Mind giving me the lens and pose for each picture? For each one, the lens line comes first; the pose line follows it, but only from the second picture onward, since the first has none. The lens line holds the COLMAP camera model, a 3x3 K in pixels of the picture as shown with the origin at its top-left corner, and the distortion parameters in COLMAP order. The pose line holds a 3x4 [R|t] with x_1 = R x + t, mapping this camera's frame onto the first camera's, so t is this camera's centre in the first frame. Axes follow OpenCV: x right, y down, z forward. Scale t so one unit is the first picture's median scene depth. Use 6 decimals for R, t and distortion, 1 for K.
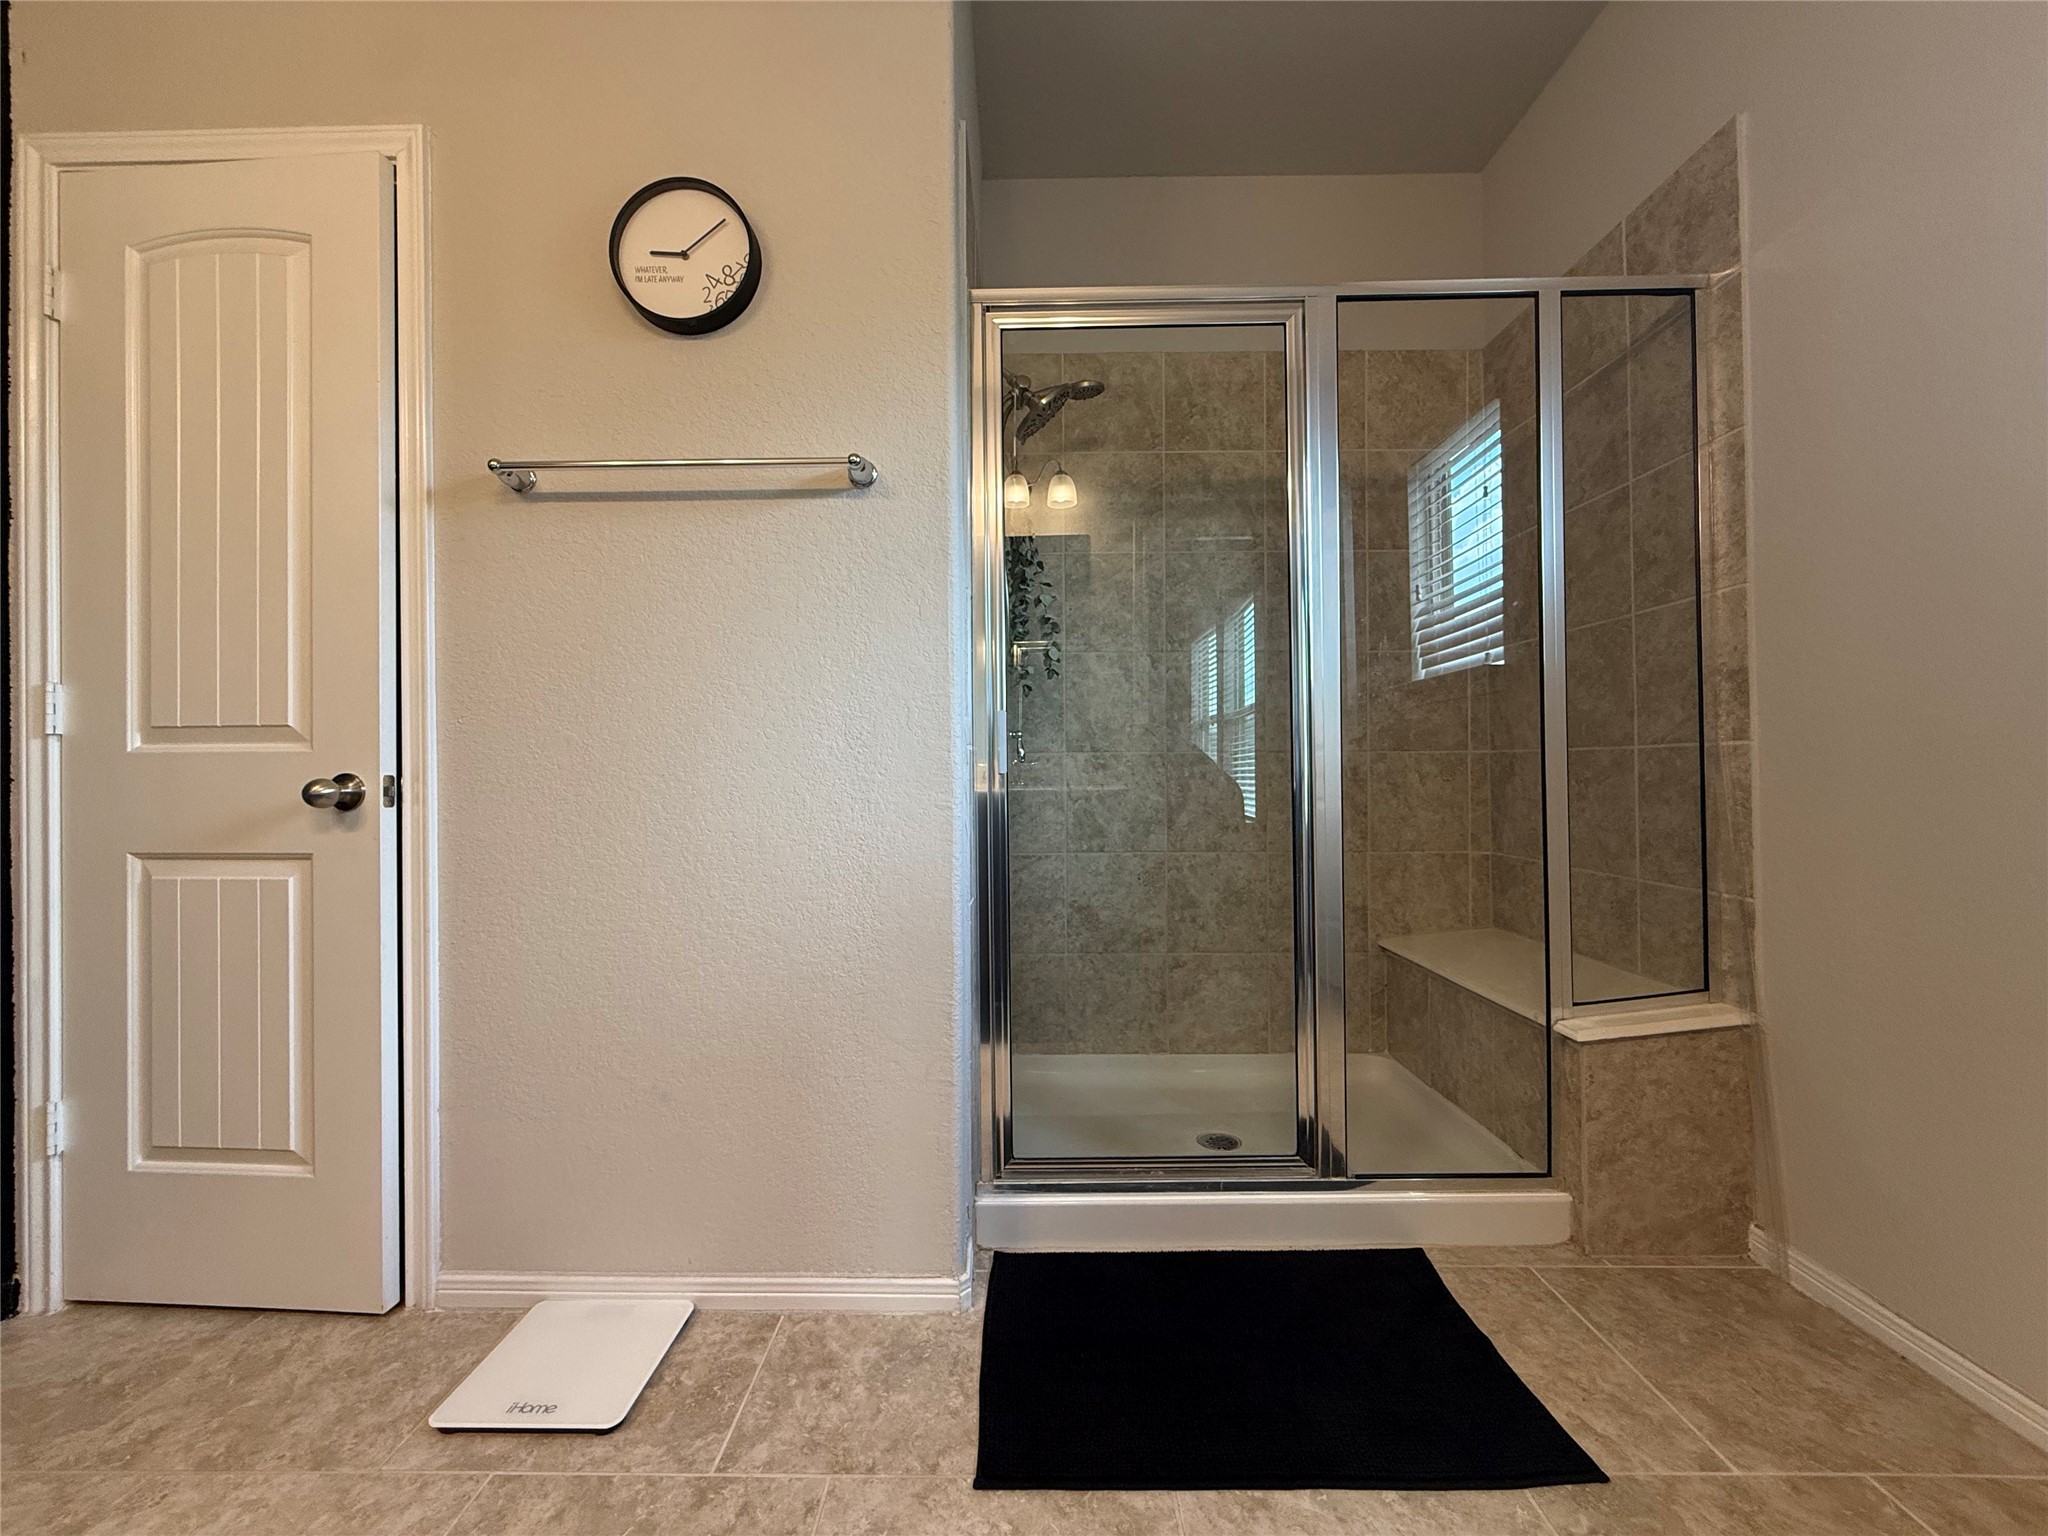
lens RADIAL K [[817.5, 0, 1020.4], [0, 817.5, 761.7], [0, 0, 1]] dist [0.000537, 0.000005]
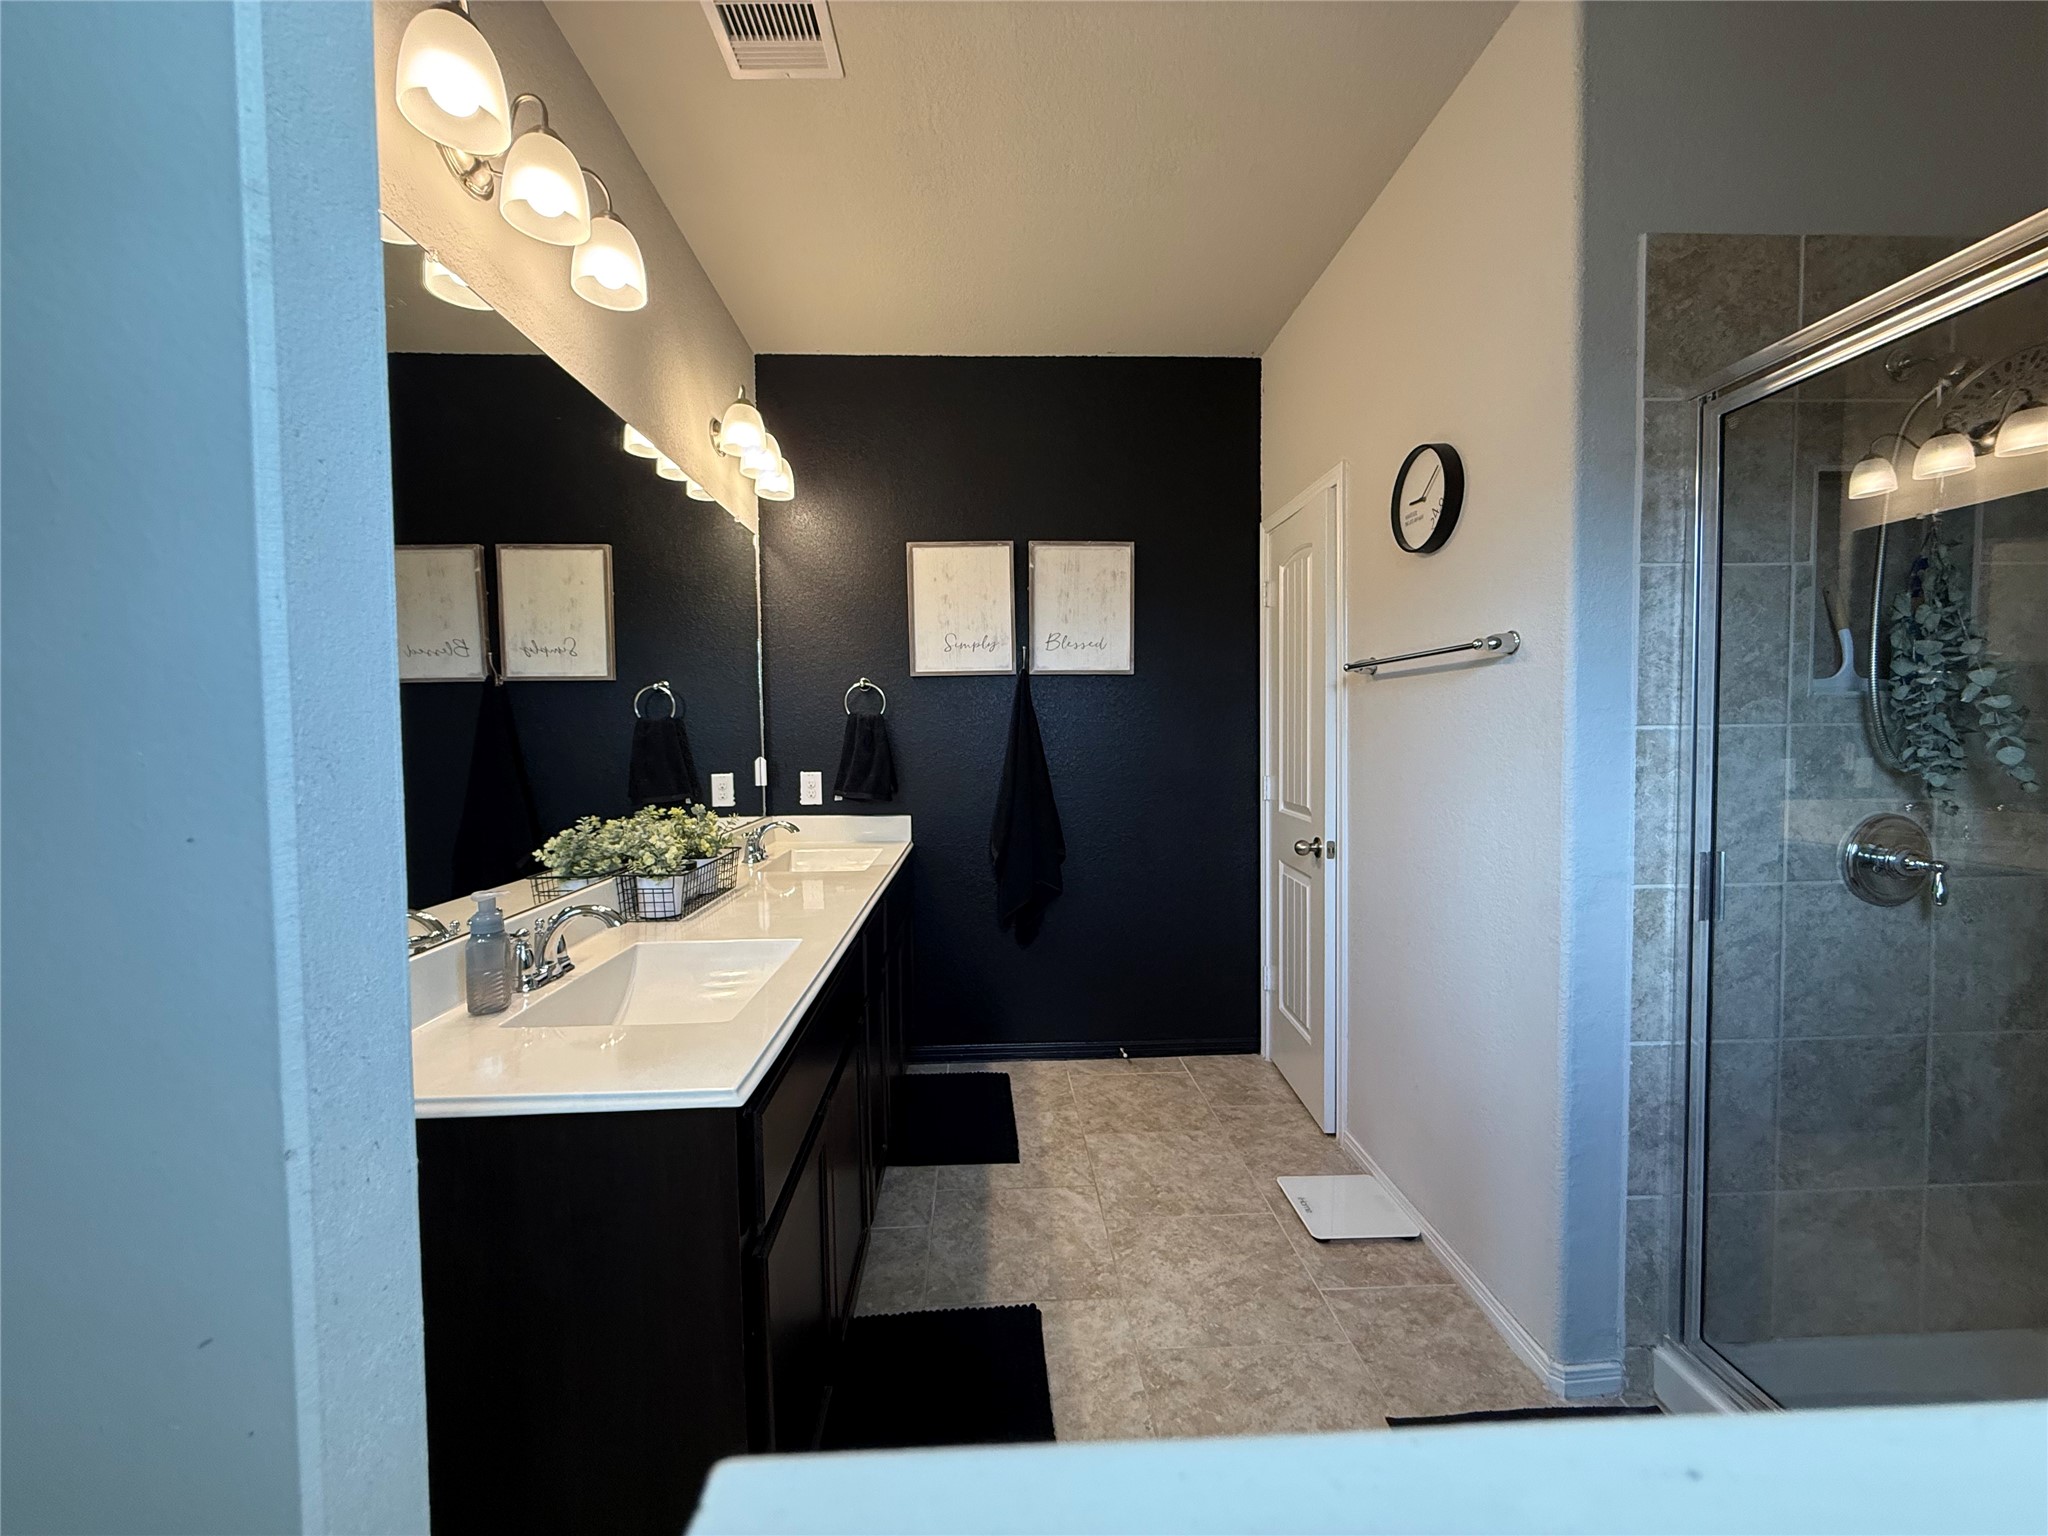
lens RADIAL K [[817.5, 0, 1018.5], [0, 817.5, 766.9], [0, 0, 1]] dist [0.000537, 0.000005]
pose [[0.056340, 0.053359, -0.996985, 1.109415], [0.020716, 0.998293, 0.054600, -0.297139], [0.998197, -0.023729, 0.055139, 0.267470]]
